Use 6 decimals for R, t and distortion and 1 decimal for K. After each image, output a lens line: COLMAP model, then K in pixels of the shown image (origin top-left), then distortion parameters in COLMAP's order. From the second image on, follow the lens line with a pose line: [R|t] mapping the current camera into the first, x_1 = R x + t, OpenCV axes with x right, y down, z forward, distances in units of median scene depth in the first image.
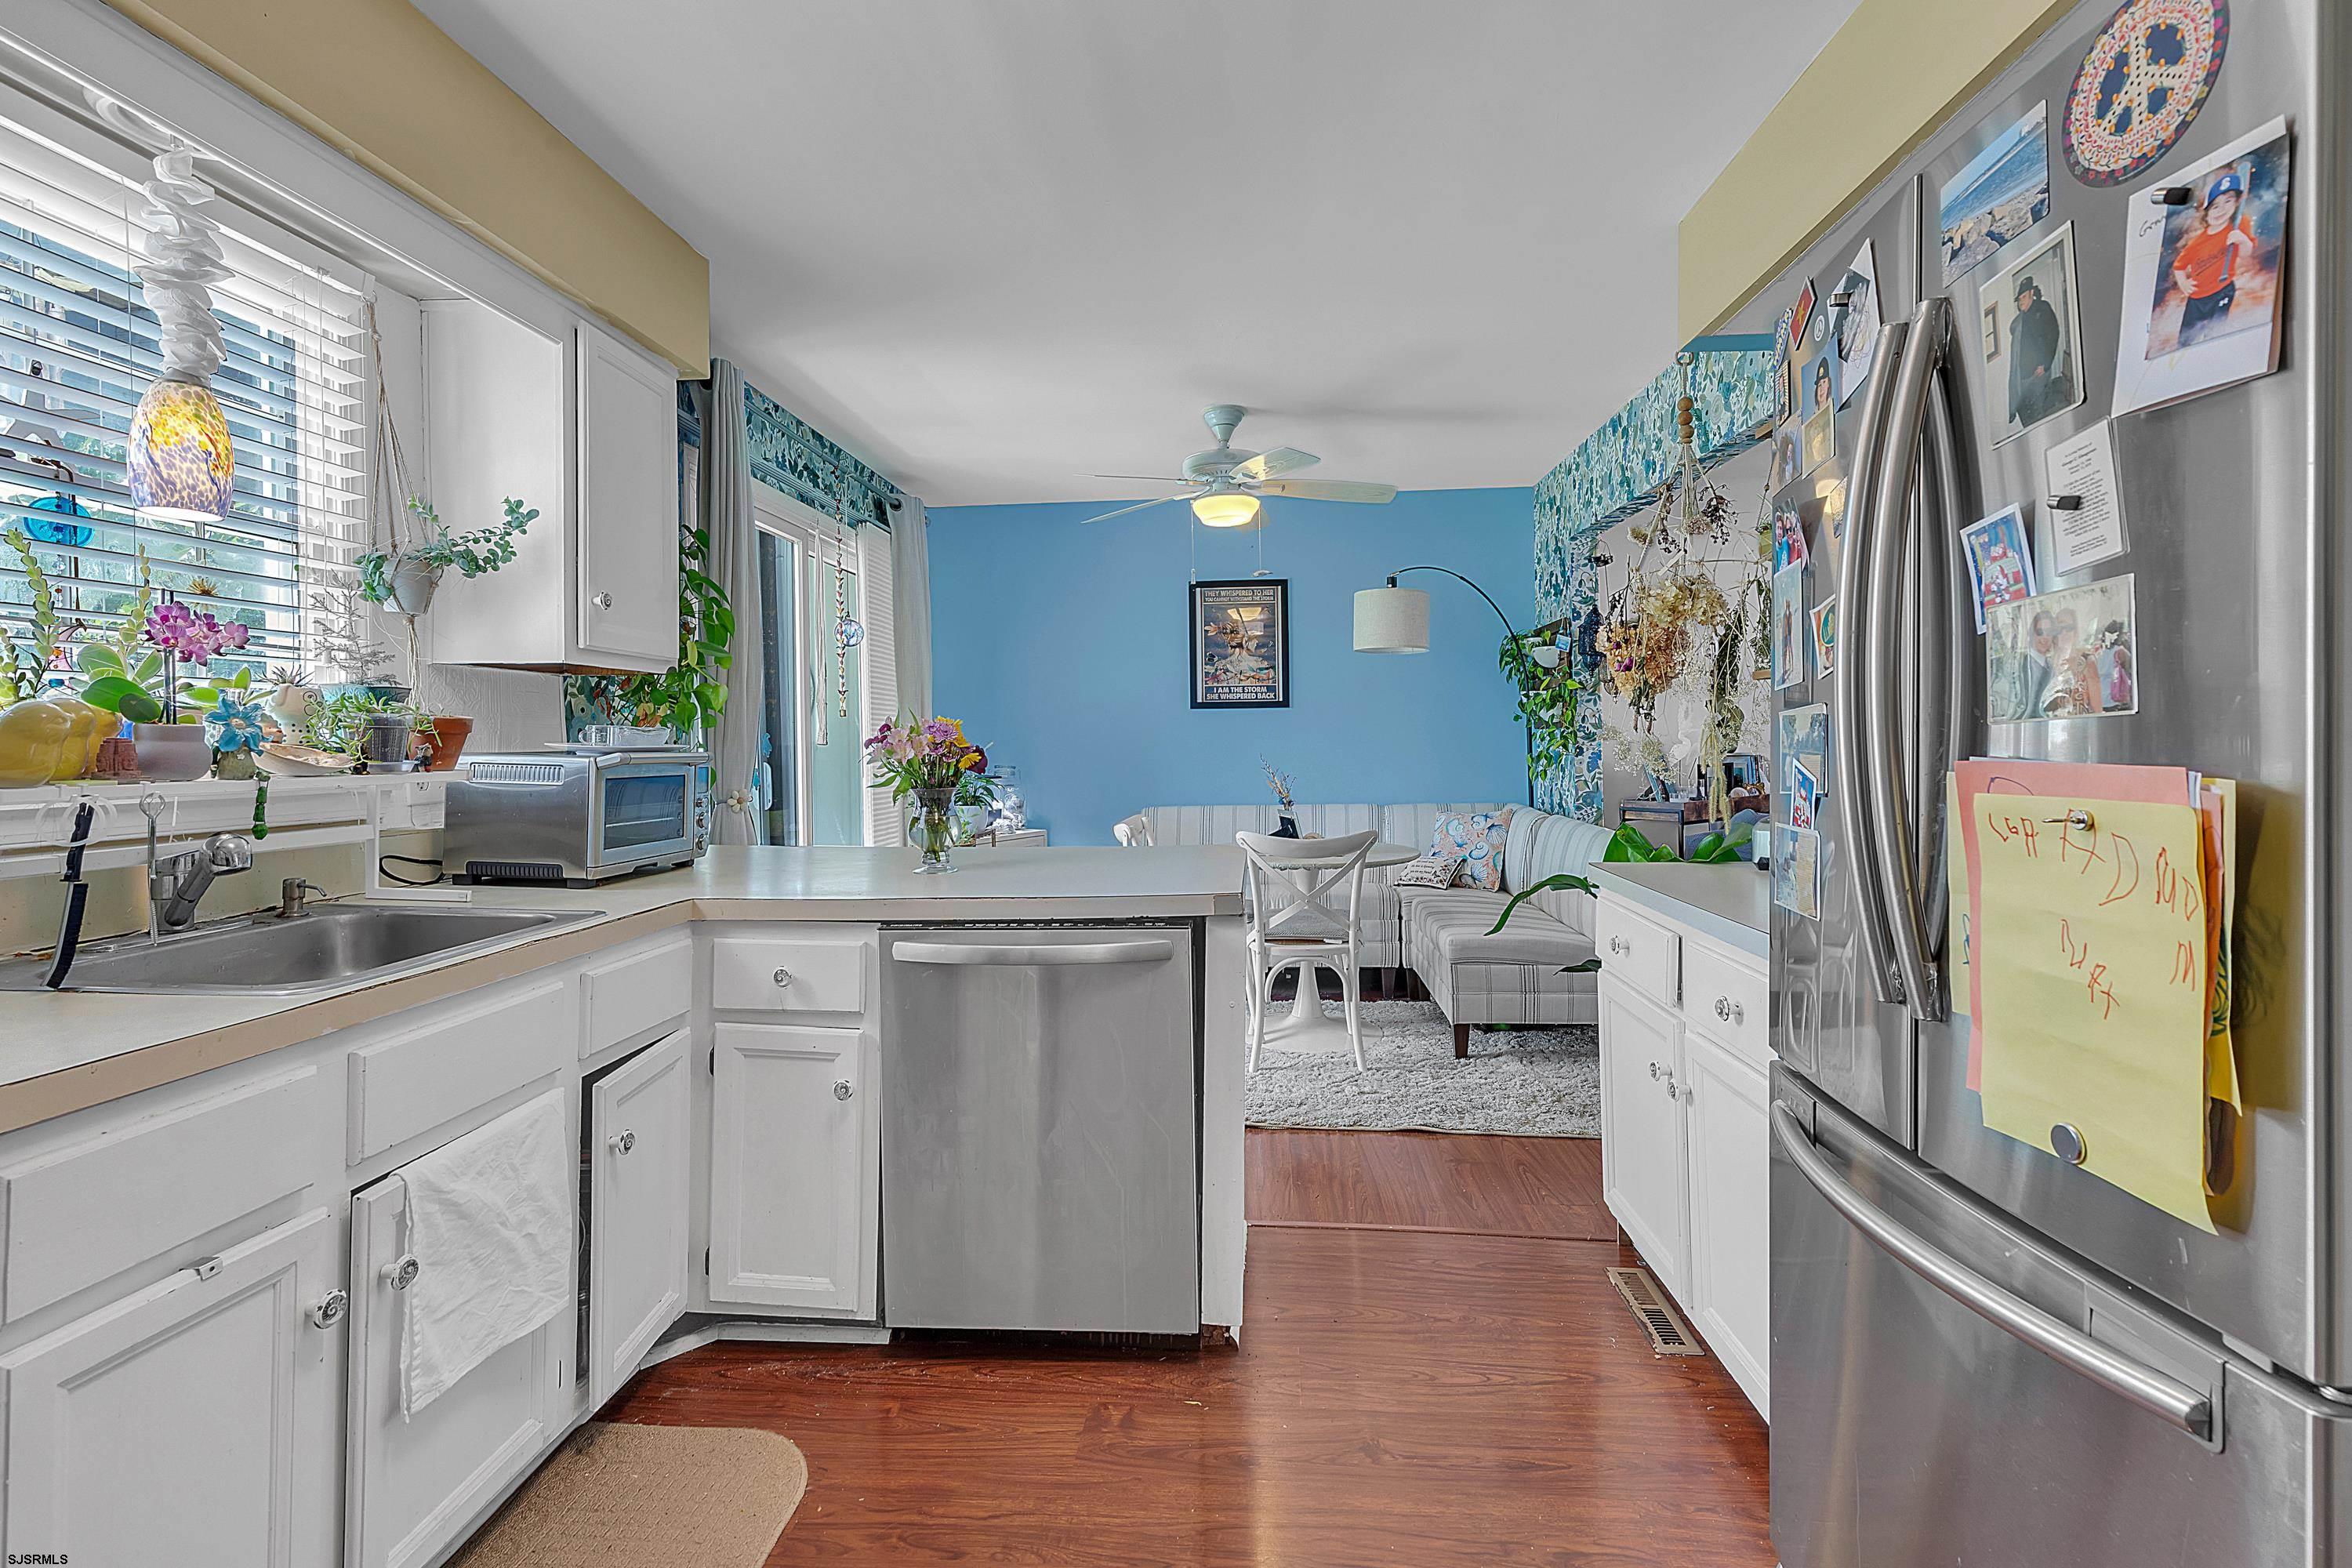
lens RADIAL K [[1109.9, 0, 1176.5], [0, 1109.9, 748.6], [0, 0, 1]] dist [0.004762, -0.000916]
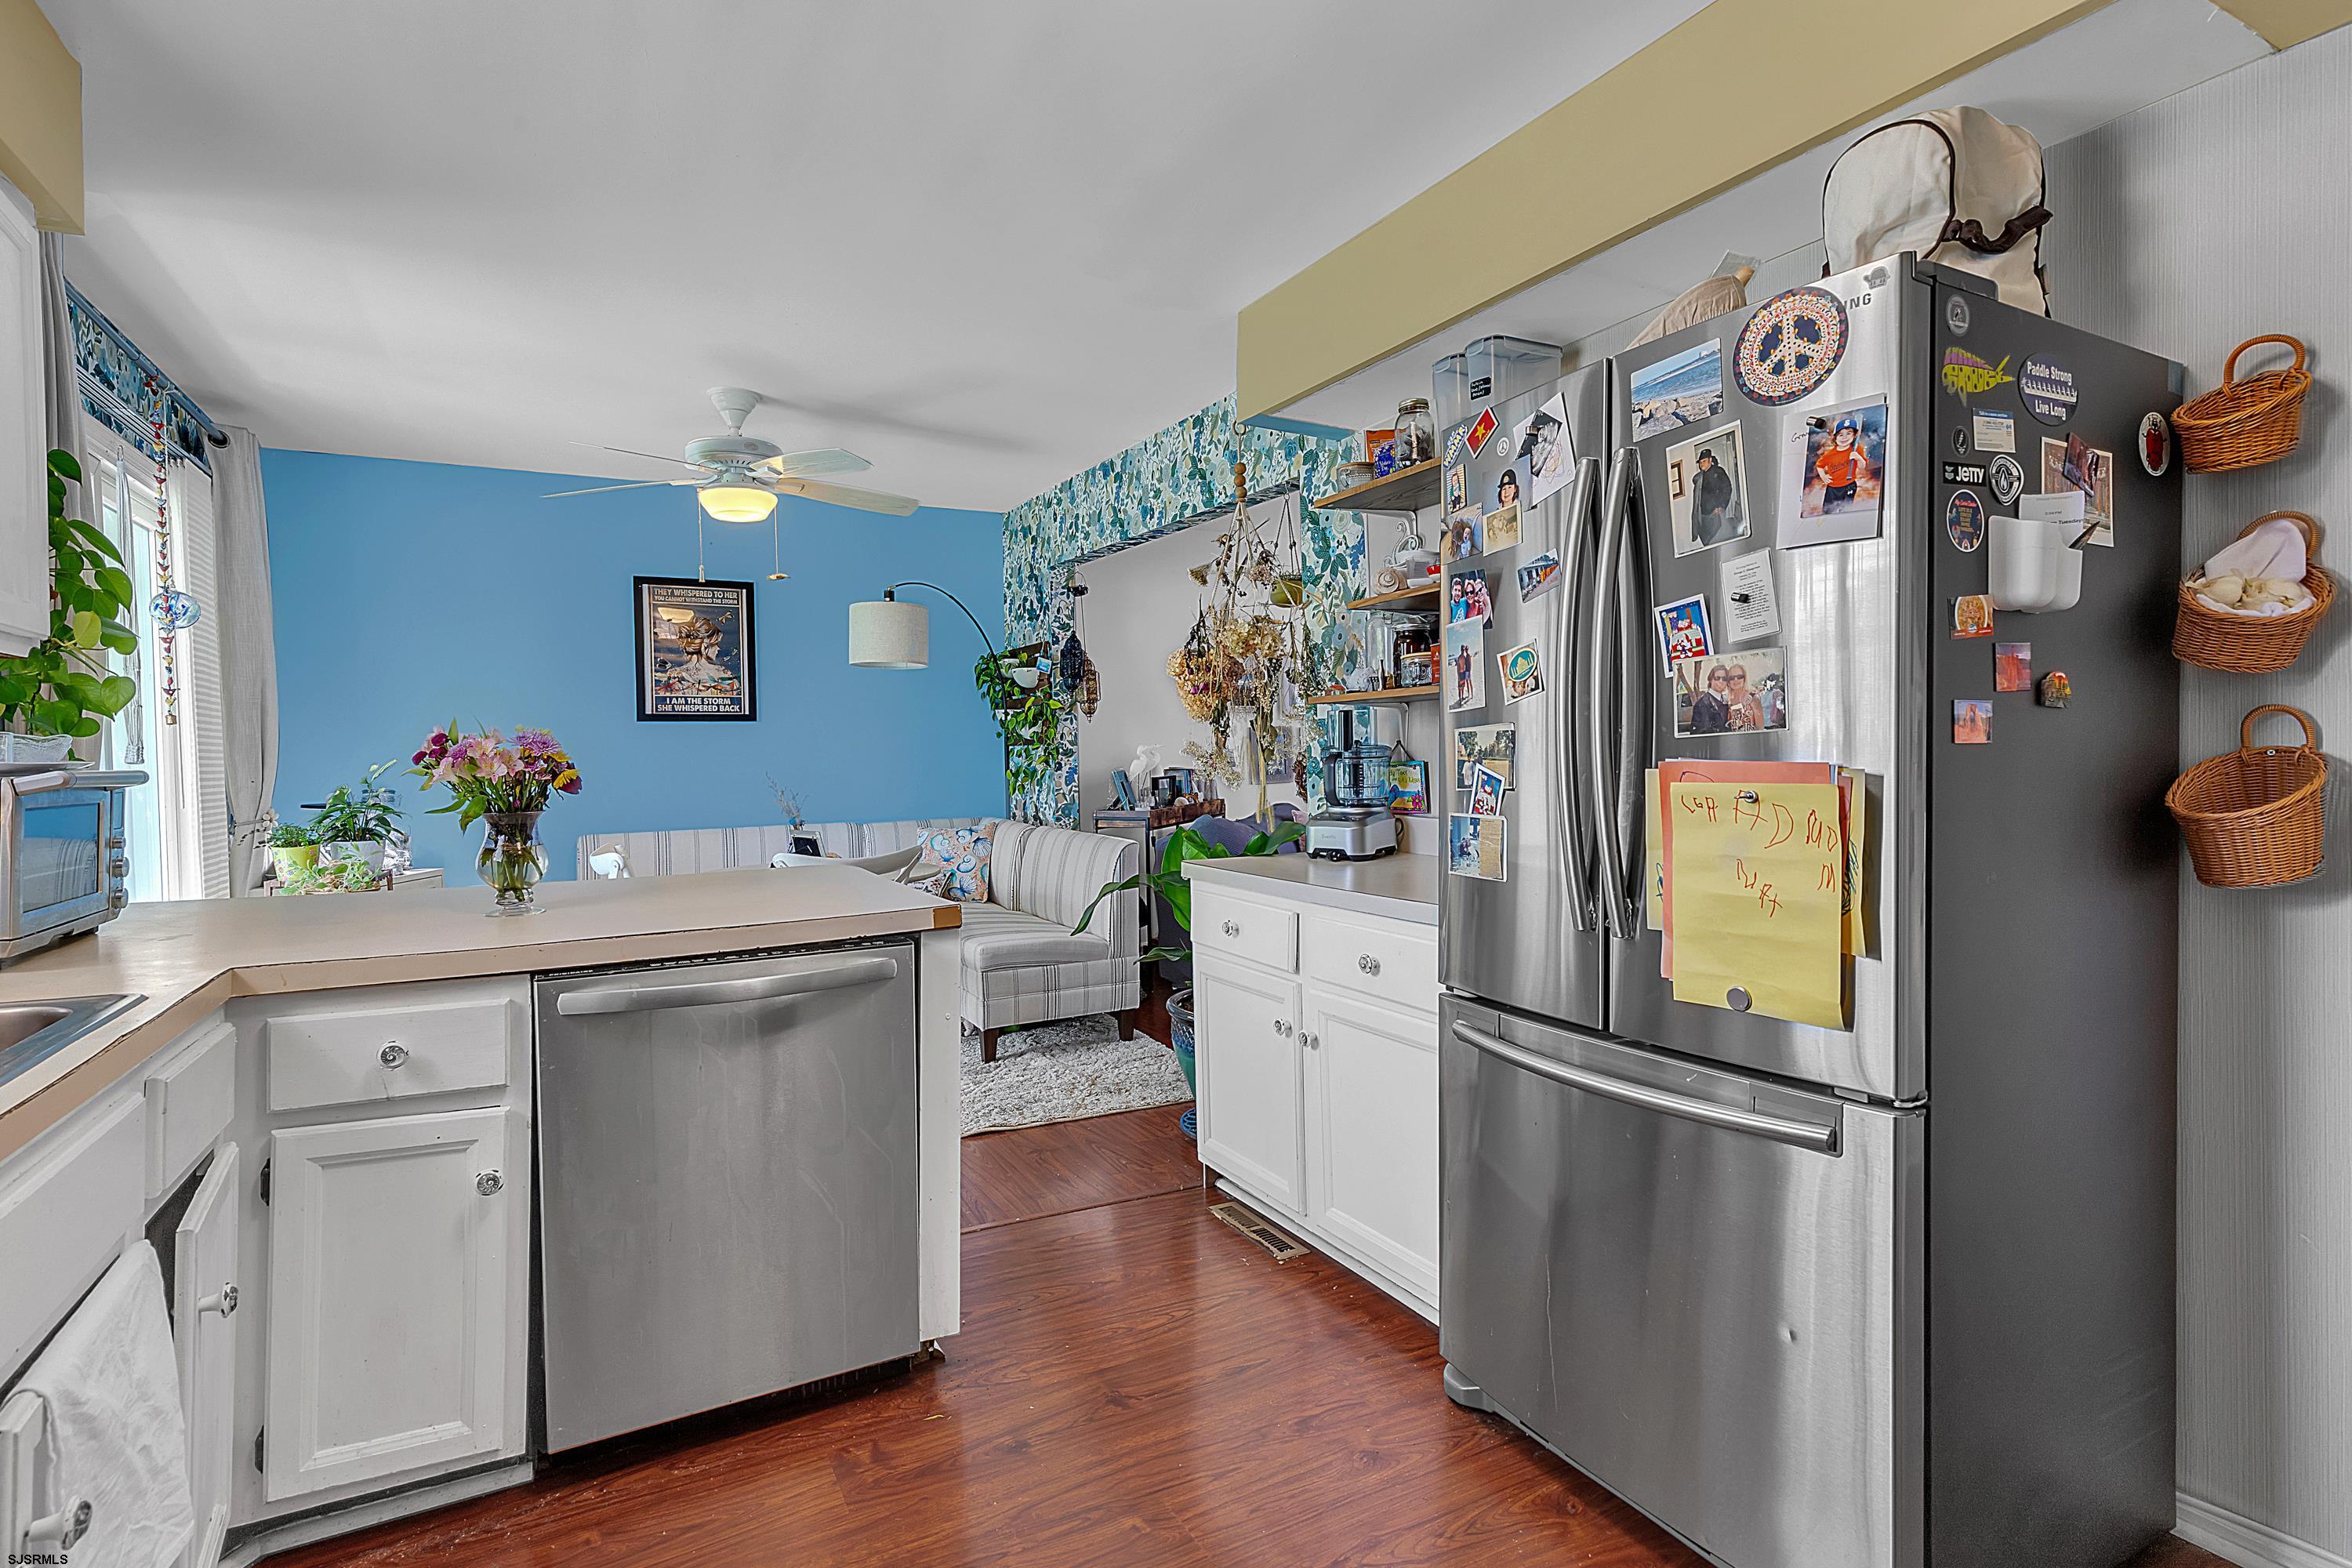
lens RADIAL K [[1136.2, 0, 1176.0], [0, 1136.2, 784.0], [0, 0, 1]] dist [0.003350, -0.001372]
pose [[0.838071, -0.014141, 0.545377, -0.267002], [0.006553, 0.999853, 0.015855, 0.004982], [-0.545521, -0.009713, 0.838041, 0.025736]]
